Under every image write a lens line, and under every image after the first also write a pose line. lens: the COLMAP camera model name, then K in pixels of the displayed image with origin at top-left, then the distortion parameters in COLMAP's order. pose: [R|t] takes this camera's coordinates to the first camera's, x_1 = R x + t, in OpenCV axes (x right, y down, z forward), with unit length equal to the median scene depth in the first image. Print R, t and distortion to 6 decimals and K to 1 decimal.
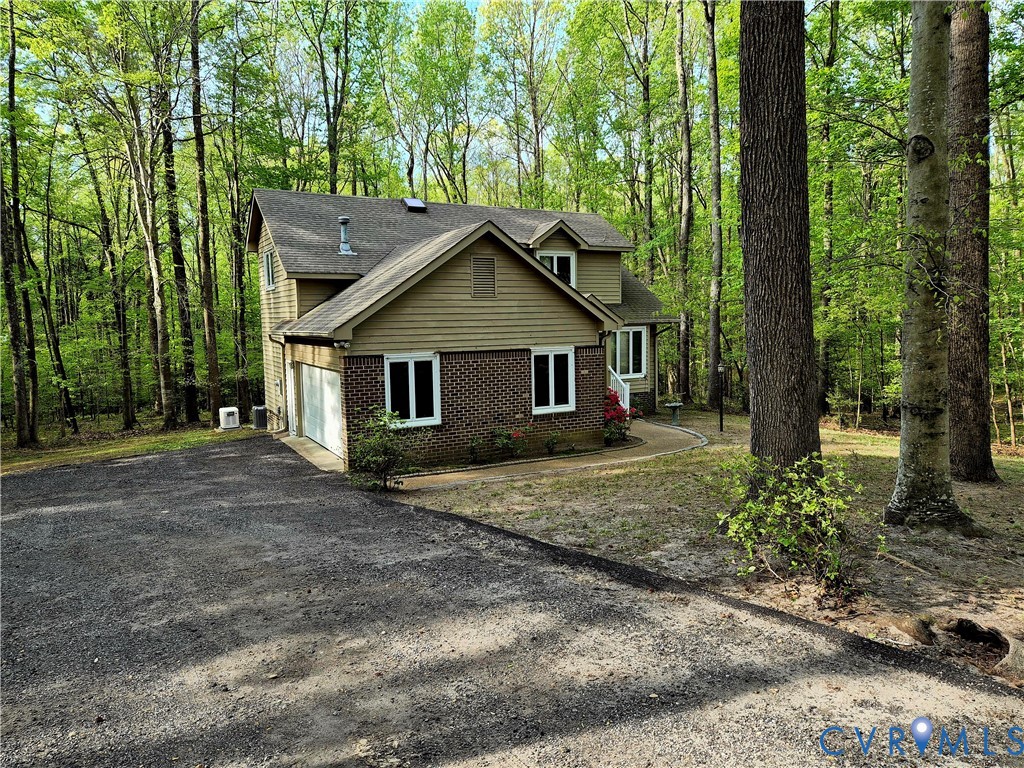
lens RADIAL K [[673.6, 0, 512.0], [0, 673.6, 384.0], [0, 0, 1]] dist [0.061852, -0.050027]
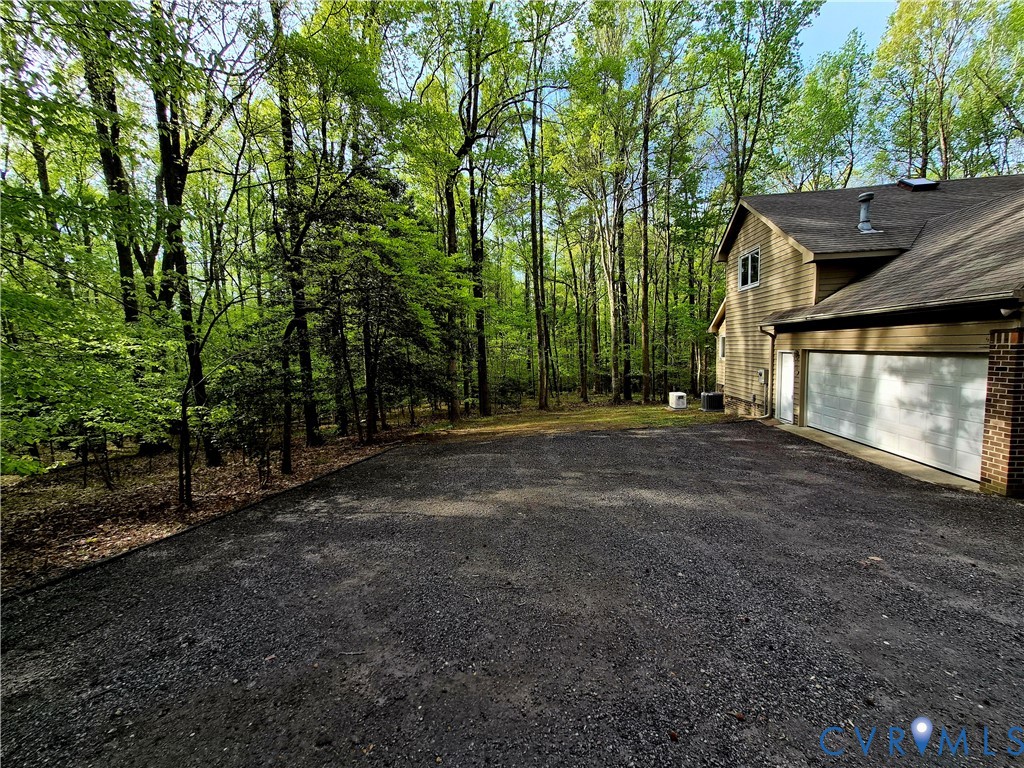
lens RADIAL K [[397.1, 0, 512.0], [0, 397.1, 384.0], [0, 0, 1]] dist [0.000975, 0.000191]
pose [[0.804116, 0.036037, -0.593379, -0.304382], [-0.027824, 0.999348, 0.022987, 0.014429], [0.593820, -0.001974, 0.804595, 0.273643]]
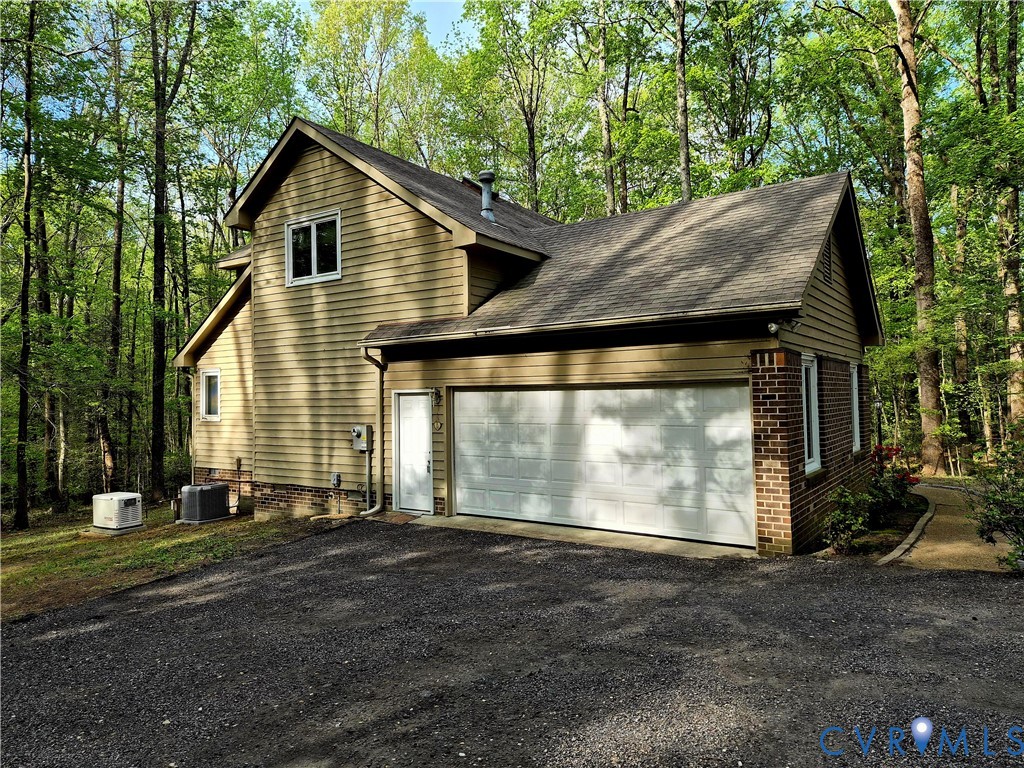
lens RADIAL K [[673.6, 0, 512.0], [0, 673.6, 384.0], [0, 0, 1]] dist [0.061852, -0.050027]
pose [[0.899567, 0.009191, 0.436685, -0.498103], [0.043913, 0.992810, -0.111356, 0.030246], [-0.434569, 0.119348, 0.892696, 0.419062]]
